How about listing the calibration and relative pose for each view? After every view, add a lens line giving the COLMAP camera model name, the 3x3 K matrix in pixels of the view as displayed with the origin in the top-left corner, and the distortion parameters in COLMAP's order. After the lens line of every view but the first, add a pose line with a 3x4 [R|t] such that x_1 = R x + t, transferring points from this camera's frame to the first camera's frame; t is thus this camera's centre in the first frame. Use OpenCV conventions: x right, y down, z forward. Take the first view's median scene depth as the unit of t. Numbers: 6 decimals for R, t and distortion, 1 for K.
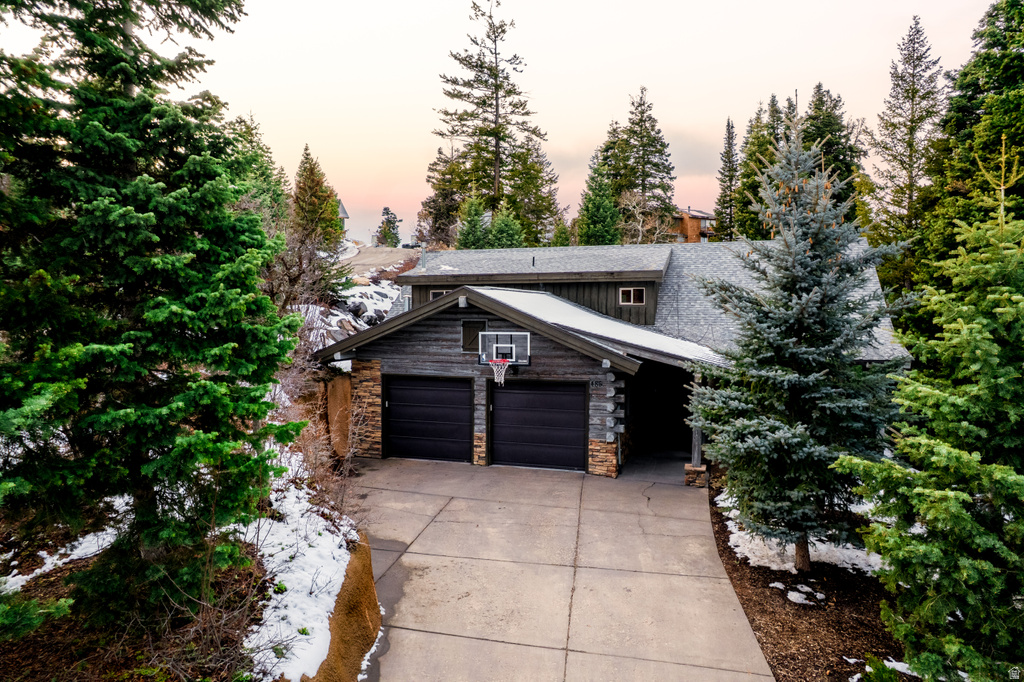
lens RADIAL K [[654.1, 0, 514.4], [0, 654.1, 346.5], [0, 0, 1]] dist [-0.083855, 0.074046]
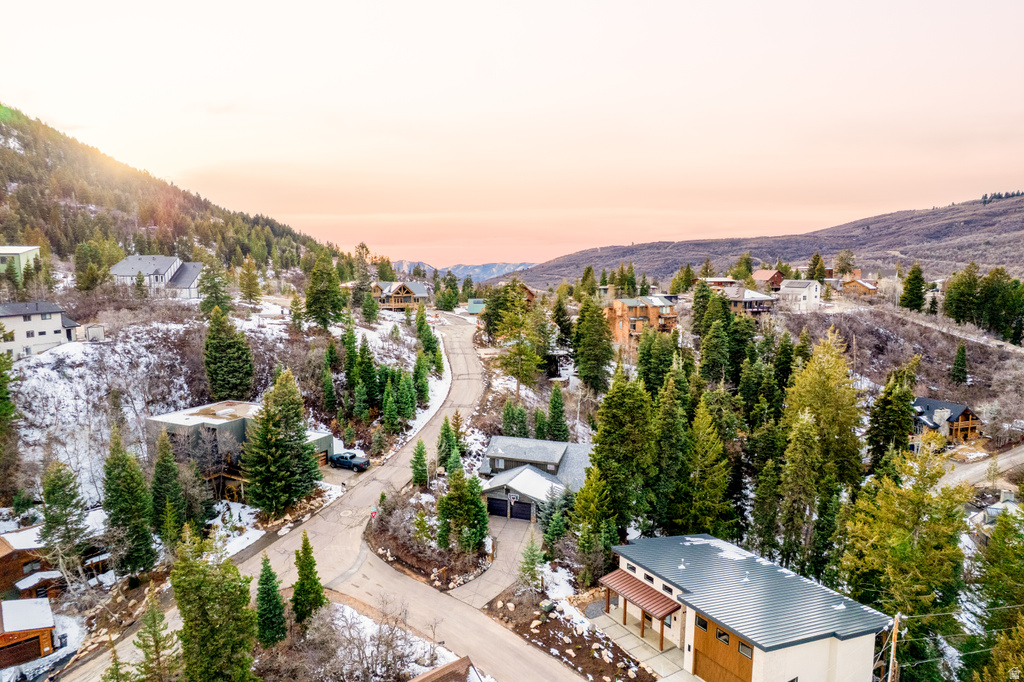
lens RADIAL K [[654.1, 0, 514.4], [0, 654.1, 346.5], [0, 0, 1]] dist [-0.083855, 0.074046]
pose [[0.998107, 0.008673, -0.060890, 0.257210], [-0.004001, 0.997067, 0.076435, -1.381591], [0.061374, -0.076047, 0.995214, -3.495041]]
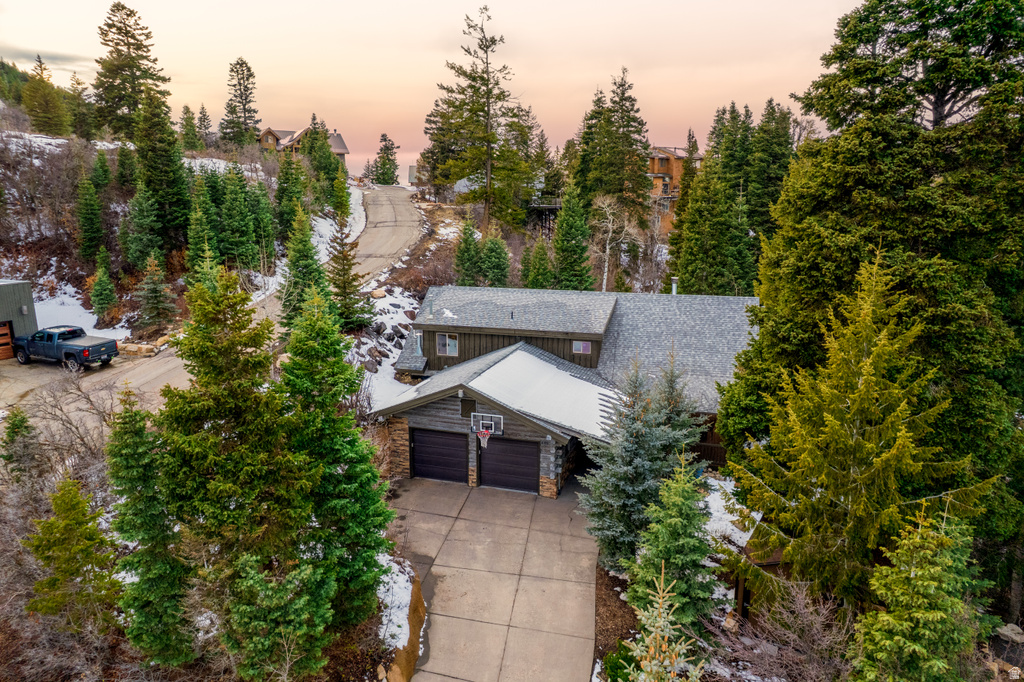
lens RADIAL K [[654.1, 0, 514.4], [0, 654.1, 346.5], [0, 0, 1]] dist [-0.083855, 0.074046]
pose [[0.999992, 0.001604, 0.003694, 0.041513], [-0.002171, 0.987267, 0.159059, -0.401101], [-0.003392, -0.159066, 0.987262, -0.506565]]
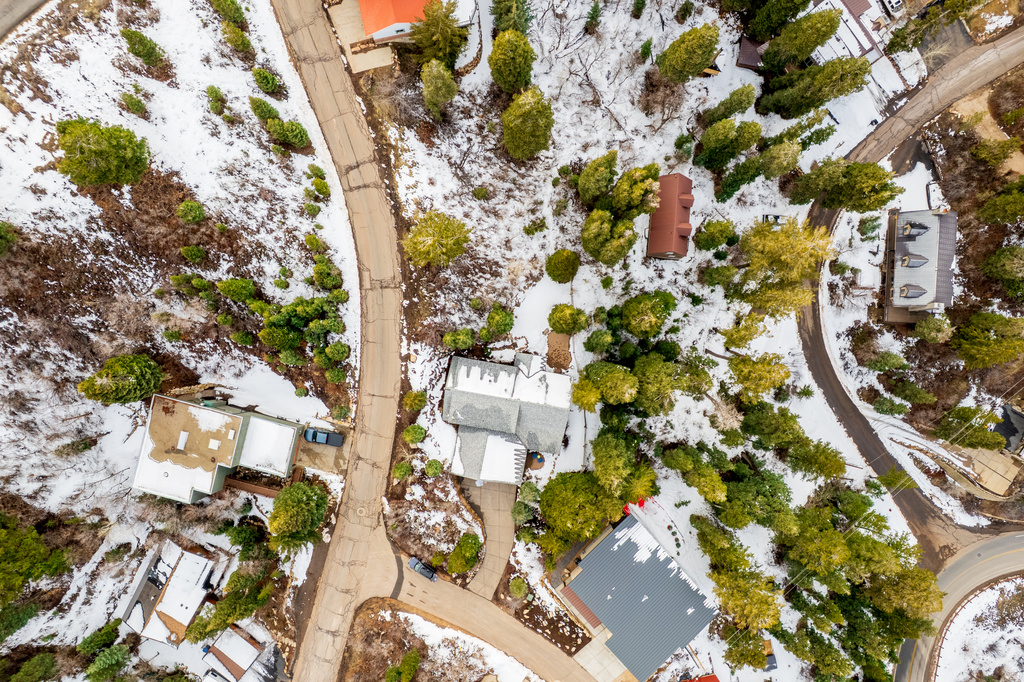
lens RADIAL K [[654.1, 0, 514.4], [0, 654.1, 346.5], [0, 0, 1]] dist [-0.083855, 0.074046]
pose [[0.991514, -0.129829, -0.006688, 0.423506], [0.014973, 0.062944, 0.997905, -5.724263], [-0.129136, -0.989537, 0.064353, 1.667588]]
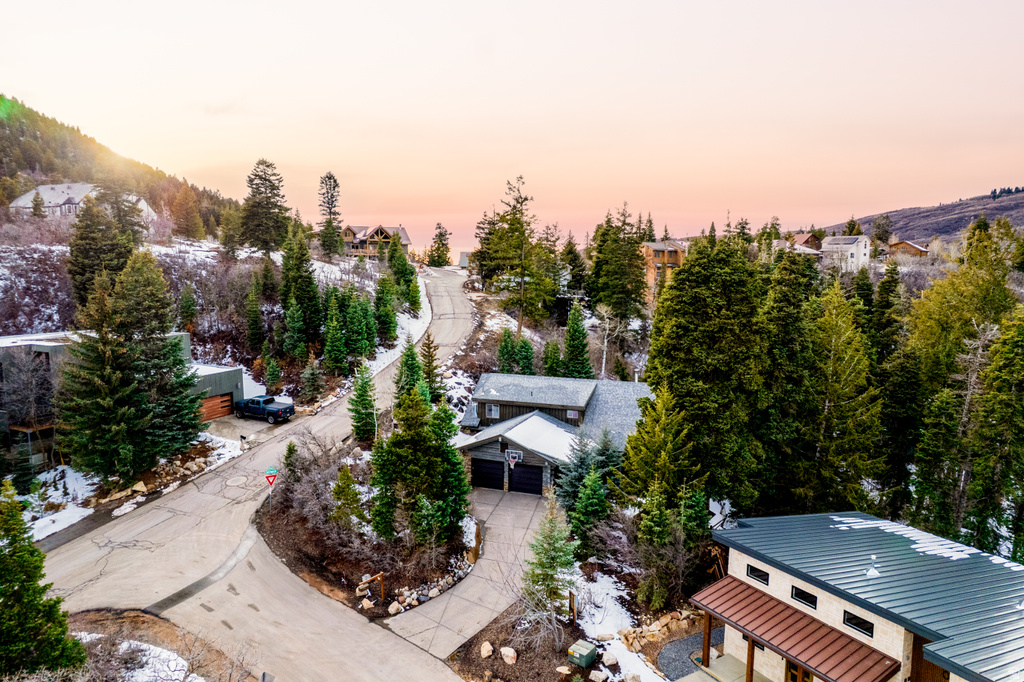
lens RADIAL K [[654.1, 0, 514.4], [0, 654.1, 346.5], [0, 0, 1]] dist [-0.083855, 0.074046]
pose [[0.998126, 0.010136, -0.060348, 0.148234], [-0.005645, 0.997233, 0.074124, -0.657426], [0.060932, -0.073644, 0.995421, -1.779220]]
